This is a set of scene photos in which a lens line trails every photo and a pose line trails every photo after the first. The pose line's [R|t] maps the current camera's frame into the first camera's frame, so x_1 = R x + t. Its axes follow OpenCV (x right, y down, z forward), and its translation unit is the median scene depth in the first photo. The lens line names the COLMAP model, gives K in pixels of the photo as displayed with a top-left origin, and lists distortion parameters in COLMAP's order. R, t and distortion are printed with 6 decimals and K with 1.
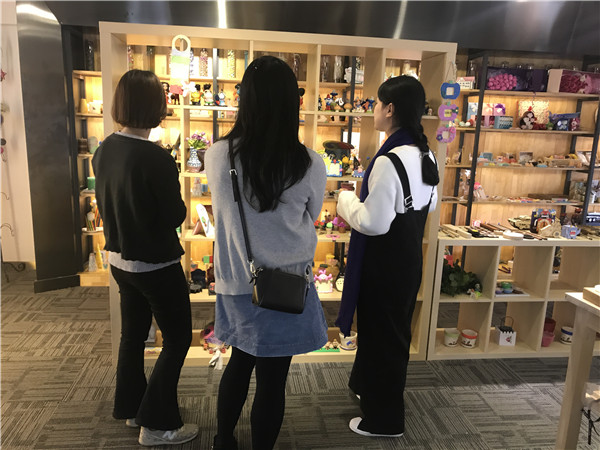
lens RADIAL K [[494.2, 0, 297.9], [0, 494.2, 225.6], [0, 0, 1]] dist [0.005555, -0.001585]
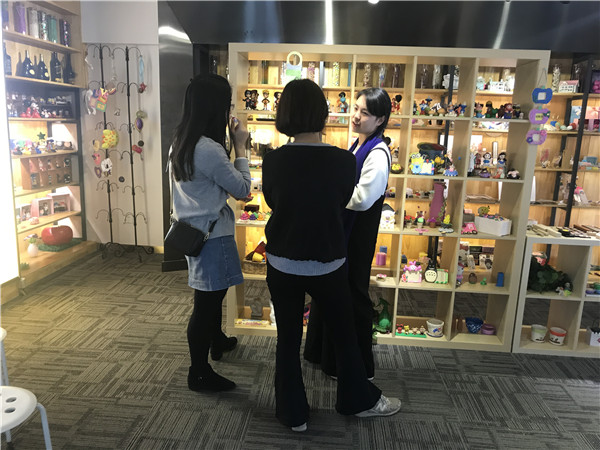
lens RADIAL K [[494.2, 0, 297.9], [0, 494.2, 225.6], [0, 0, 1]] dist [0.005555, -0.001585]
pose [[0.980293, 0.036822, -0.194085, 0.008779], [-0.038883, 0.999221, -0.006819, 0.023723], [0.193683, 0.014231, 0.980961, -0.097817]]
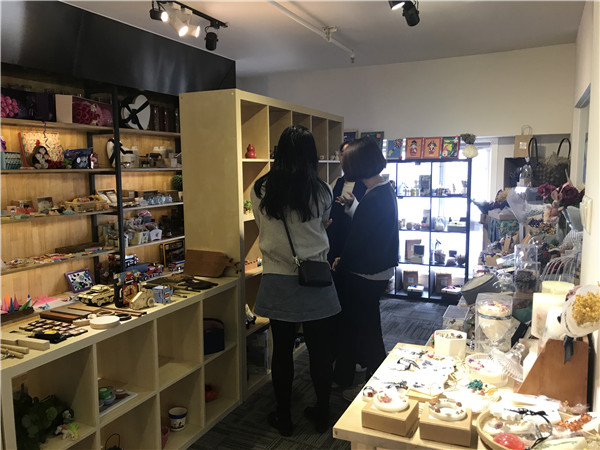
lens RADIAL K [[494.2, 0, 297.9], [0, 494.2, 225.6], [0, 0, 1]] dist [0.005555, -0.001585]
pose [[0.532435, -0.136031, 0.835469, 0.020796], [0.200228, 0.979232, 0.031836, -0.063368], [-0.822449, 0.150334, 0.548614, 0.316590]]
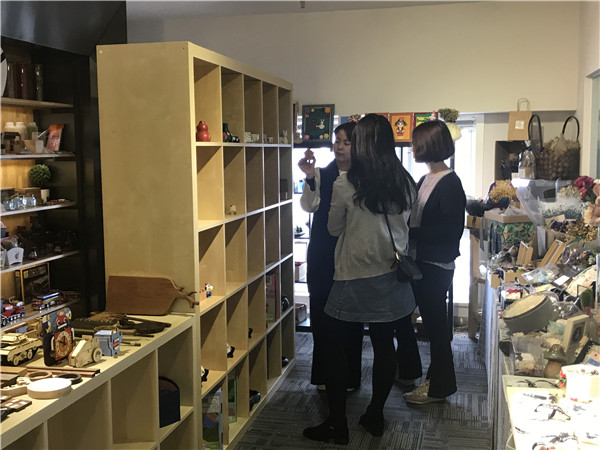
lens RADIAL K [[706.6, 0, 295.2], [0, 706.6, 226.3], [0, 0, 1]] dist [0.136899, -0.463584]
pose [[0.348517, -0.133380, 0.927764, -0.057912], [0.212164, 0.975358, 0.060523, -0.093661], [-0.912975, 0.175745, 0.368227, 0.432674]]
